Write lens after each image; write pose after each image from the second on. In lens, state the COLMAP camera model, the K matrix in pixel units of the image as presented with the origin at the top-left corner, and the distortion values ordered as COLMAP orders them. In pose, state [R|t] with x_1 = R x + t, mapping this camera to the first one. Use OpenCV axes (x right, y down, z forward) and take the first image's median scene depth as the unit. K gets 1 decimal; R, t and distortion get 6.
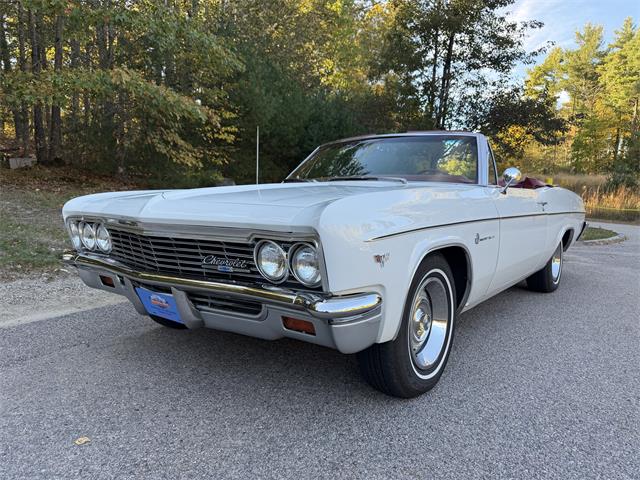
lens RADIAL K [[456.3, 0, 317.8], [0, 456.3, 240.5], [0, 0, 1]] dist [0.026484, -0.032543]
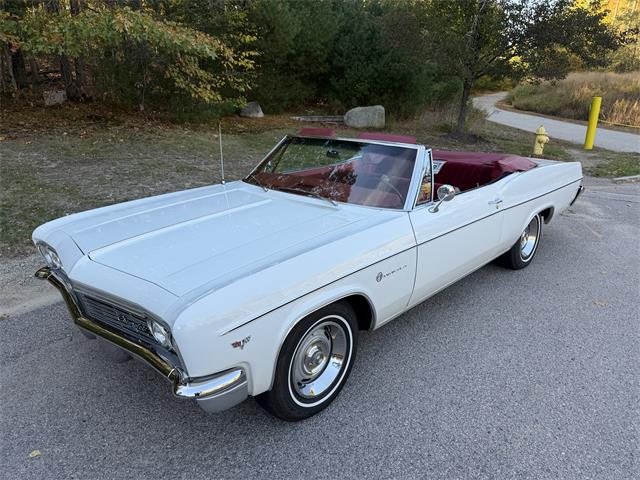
lens RADIAL K [[456.3, 0, 321.1], [0, 456.3, 236.9], [0, 0, 1]] dist [0.026484, -0.032543]
pose [[0.993675, 0.019441, -0.110597, 0.095934], [0.005064, 0.976139, 0.217089, -0.098927], [0.112179, -0.216276, 0.969866, -0.016555]]
